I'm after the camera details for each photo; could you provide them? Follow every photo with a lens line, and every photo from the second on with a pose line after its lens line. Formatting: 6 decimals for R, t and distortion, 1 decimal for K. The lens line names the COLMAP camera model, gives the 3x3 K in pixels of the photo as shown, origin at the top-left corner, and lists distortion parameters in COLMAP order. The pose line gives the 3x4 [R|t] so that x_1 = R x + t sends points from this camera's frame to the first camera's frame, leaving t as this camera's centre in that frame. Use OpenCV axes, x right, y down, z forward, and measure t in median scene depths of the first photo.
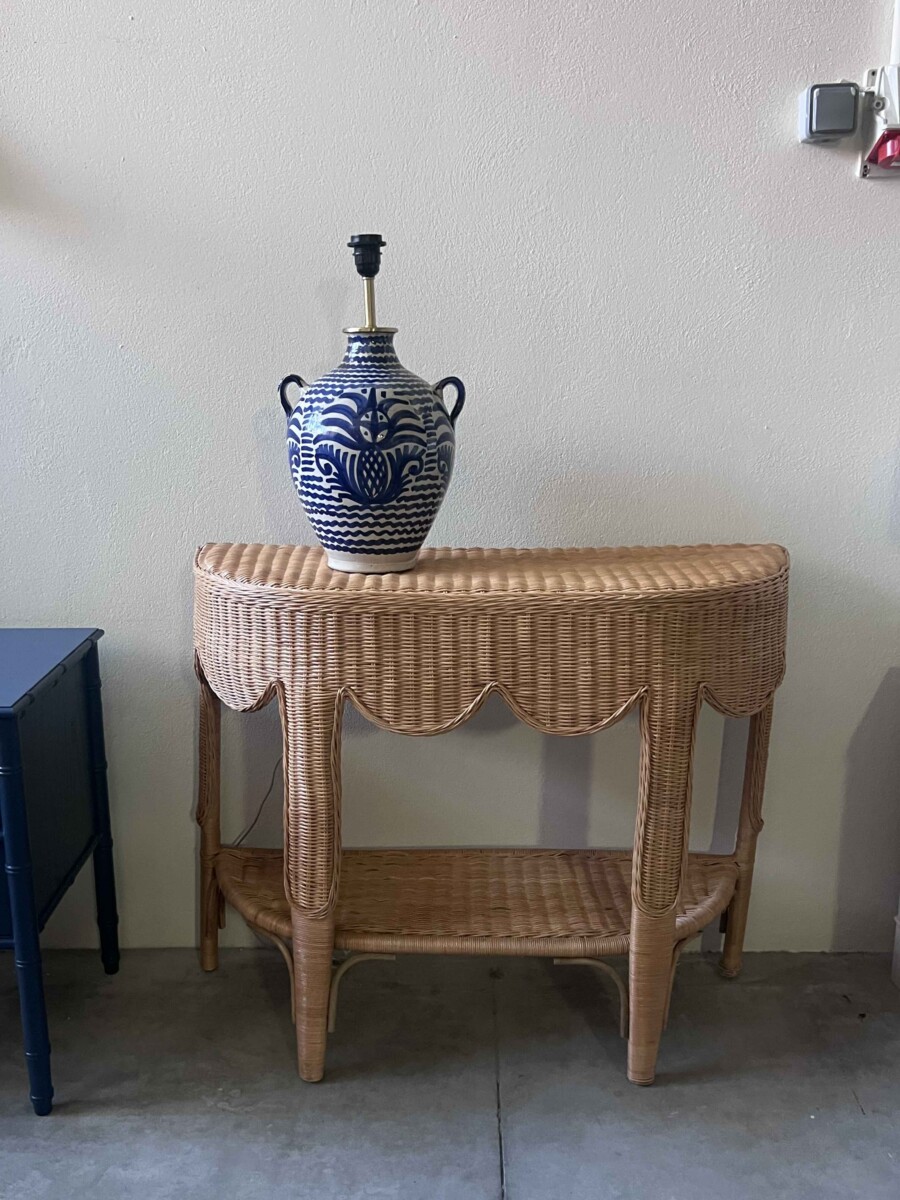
lens RADIAL K [[1153.9, 0, 450.0], [0, 1153.9, 600.1], [0, 0, 1]] dist [0.004517, 0.000000]
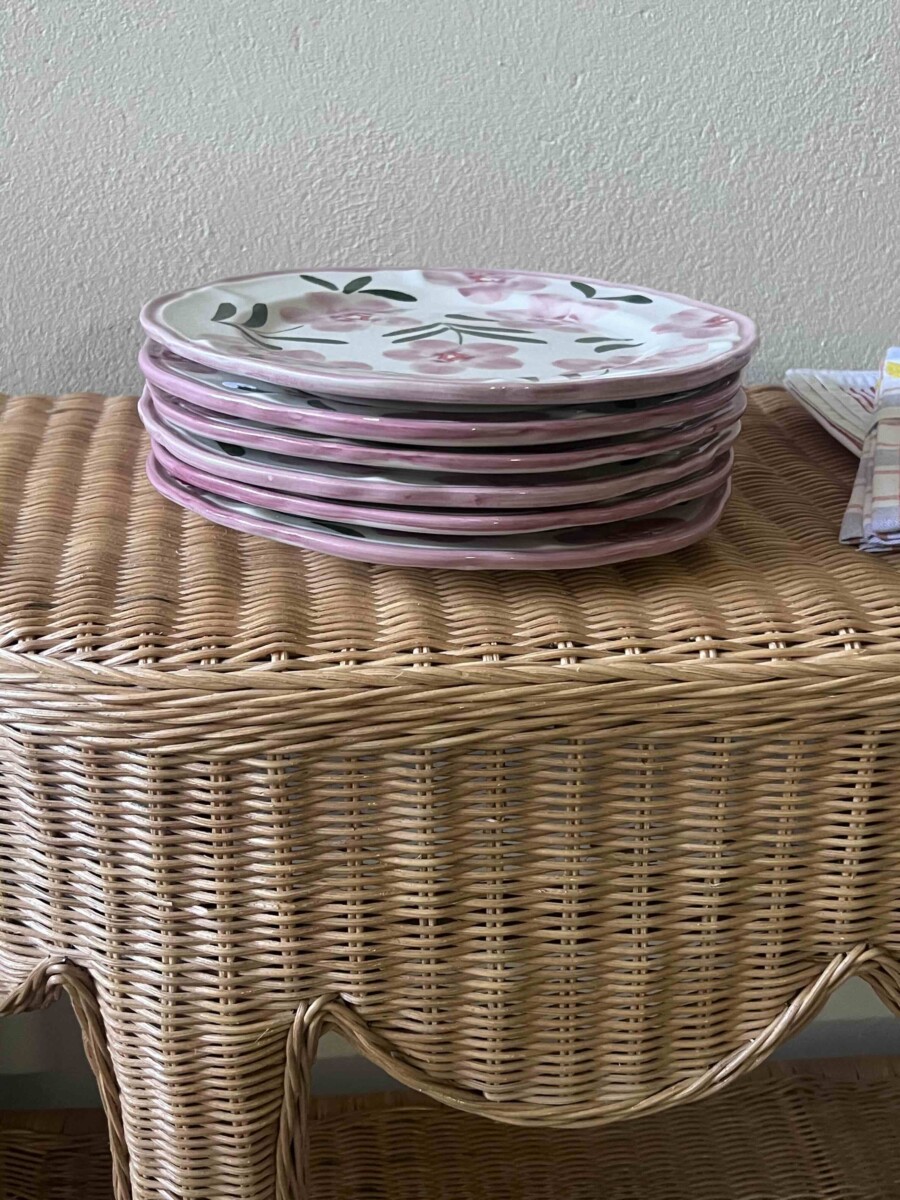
lens RADIAL K [[1347.8, 0, 450.1], [0, 1347.8, 599.1], [0, 0, 1]] dist [-0.022350, 0.000000]
pose [[0.995037, -0.039709, 0.091237, -0.086537], [0.020149, 0.978335, 0.206045, -0.079905], [-0.097442, -0.203184, 0.974280, 0.712090]]
